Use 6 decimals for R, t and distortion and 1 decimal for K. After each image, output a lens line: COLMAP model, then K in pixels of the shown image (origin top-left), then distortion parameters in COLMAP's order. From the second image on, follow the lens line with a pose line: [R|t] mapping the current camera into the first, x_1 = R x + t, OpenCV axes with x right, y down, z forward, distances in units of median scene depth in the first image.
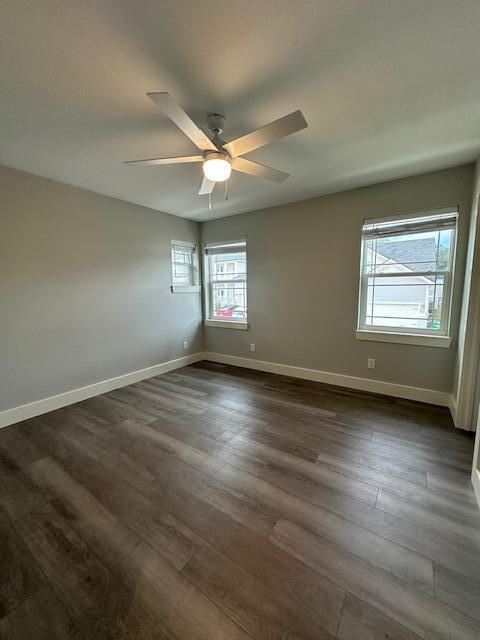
lens RADIAL K [[253.1, 0, 240.0], [0, 253.1, 320.0], [0, 0, 1]] dist [-0.001362, -0.000199]
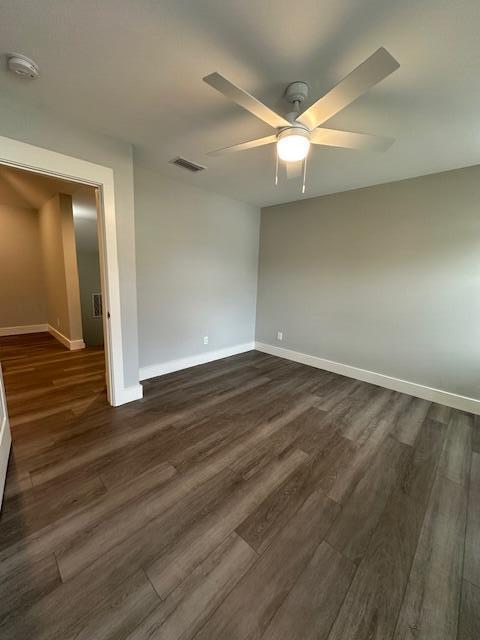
lens RADIAL K [[253.1, 0, 240.0], [0, 253.1, 320.0], [0, 0, 1]] dist [-0.001362, -0.000199]
pose [[-0.150812, 0.179027, -0.972217, 0.641080], [-0.152674, 0.967448, 0.201832, -0.111061], [0.976702, 0.178871, -0.118570, 0.727216]]
